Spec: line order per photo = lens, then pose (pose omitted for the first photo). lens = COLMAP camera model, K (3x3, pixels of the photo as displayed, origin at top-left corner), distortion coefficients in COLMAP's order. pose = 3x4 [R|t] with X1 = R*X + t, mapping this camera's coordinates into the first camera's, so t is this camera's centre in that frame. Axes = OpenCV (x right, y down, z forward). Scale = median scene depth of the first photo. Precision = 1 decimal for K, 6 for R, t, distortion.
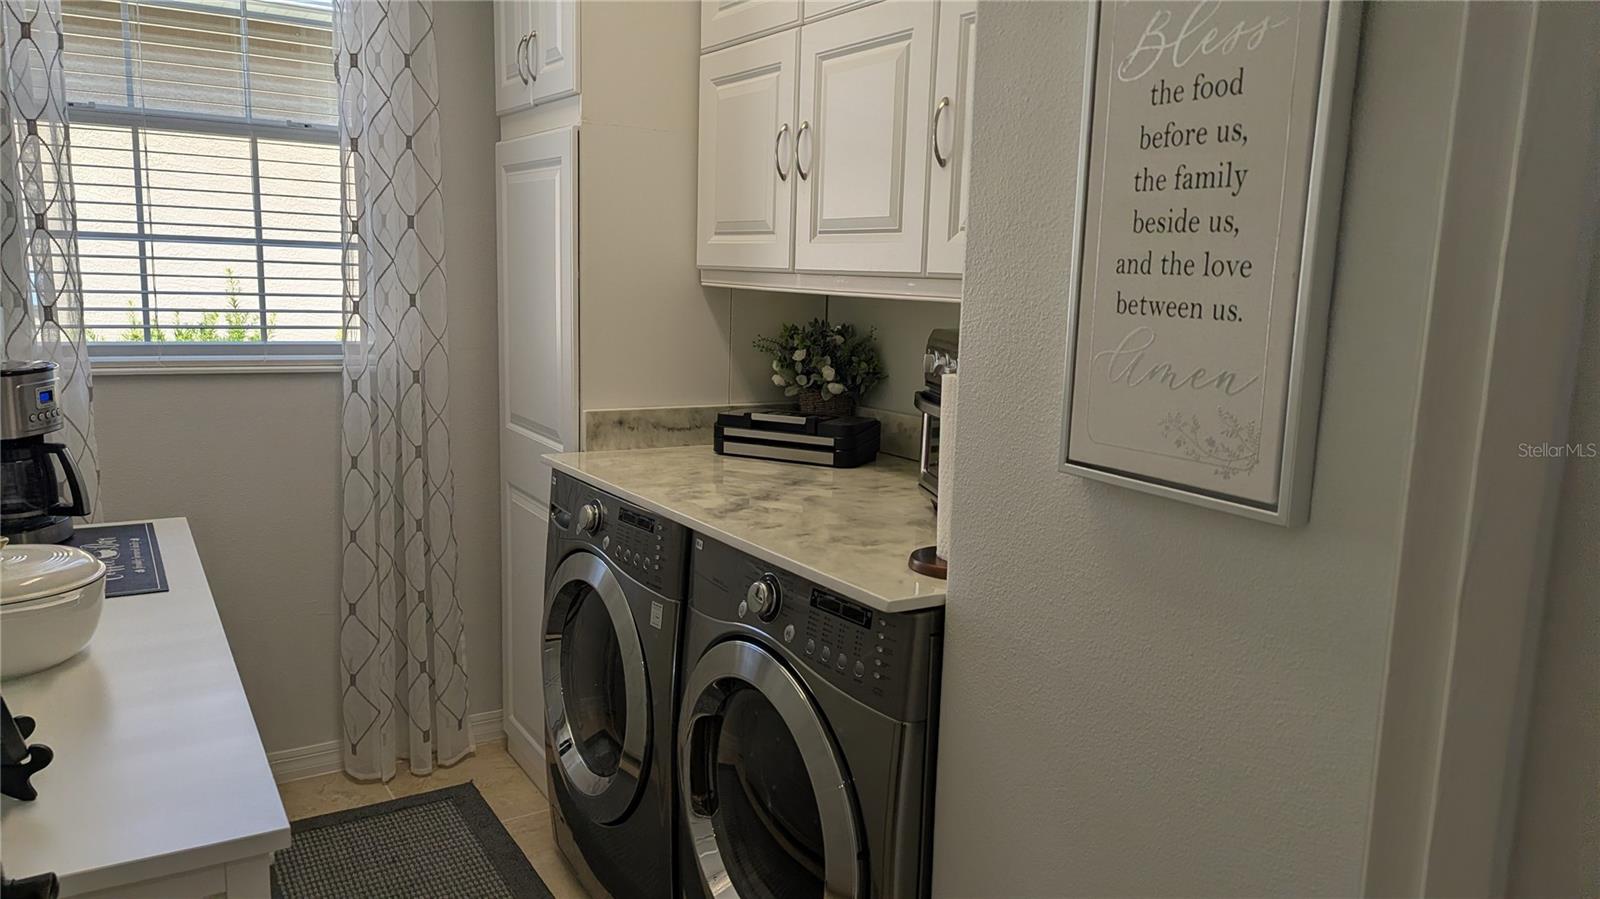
lens RADIAL K [[1140.2, 0, 800.0], [0, 1140.2, 449.5], [0, 0, 1]] dist [0.056971, -0.001211]
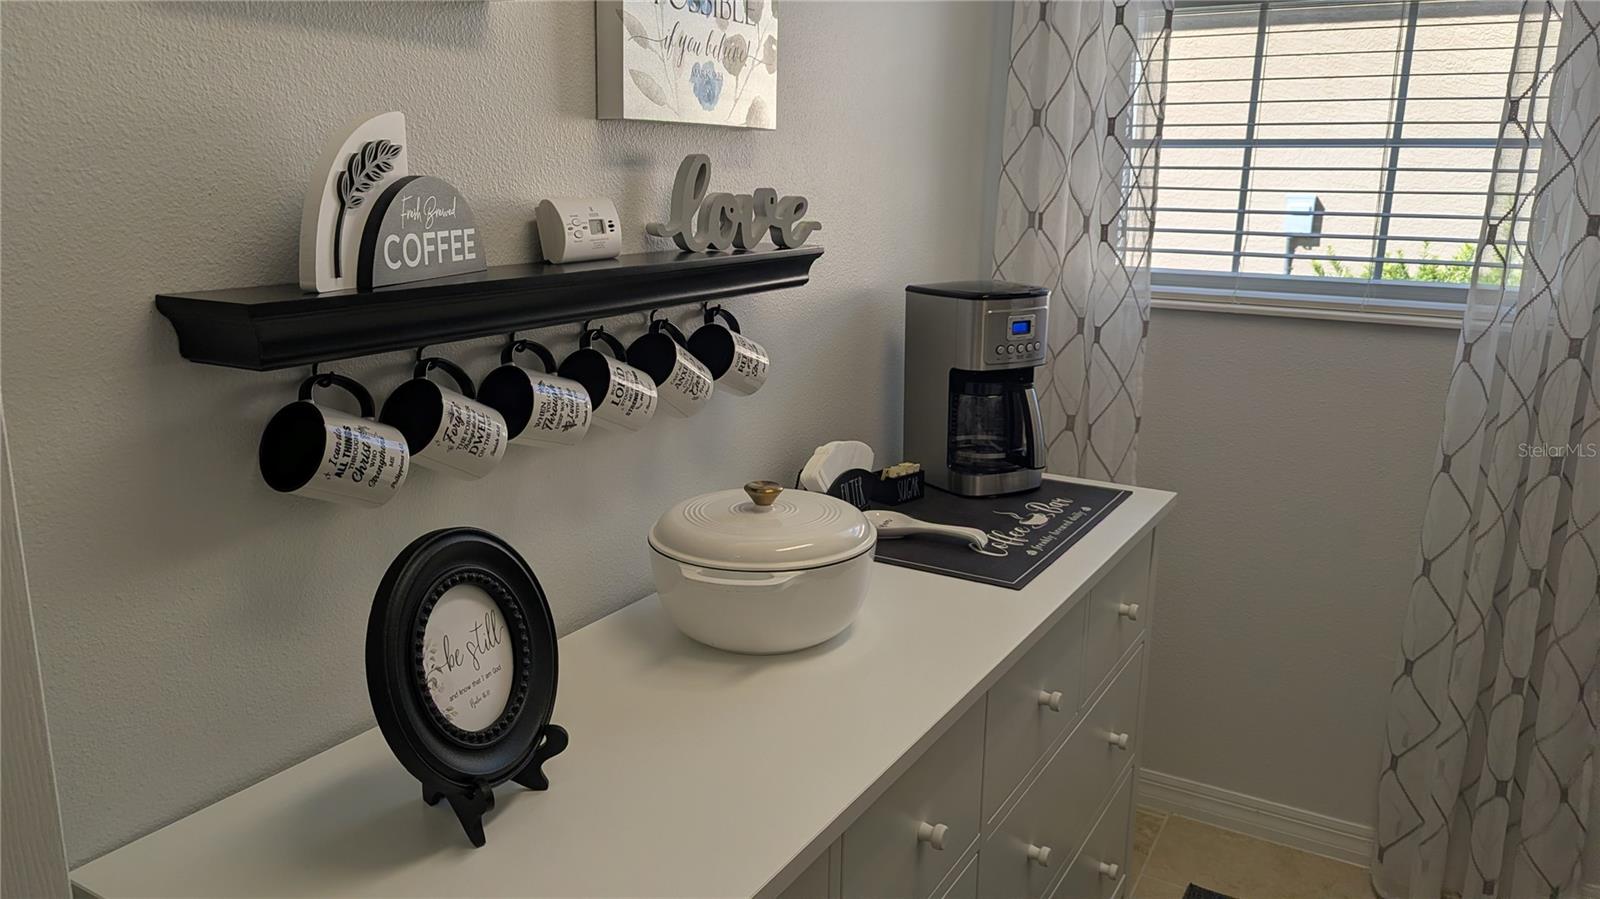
lens RADIAL K [[1121.1, 0, 797.9], [0, 1121.1, 421.3], [0, 0, 1]] dist [0.051928, -0.121744]
pose [[0.452782, 0.165000, -0.876221, 0.017437], [-0.136778, 0.983950, 0.114607, -0.039392], [0.881068, 0.067956, 0.468083, 0.375265]]
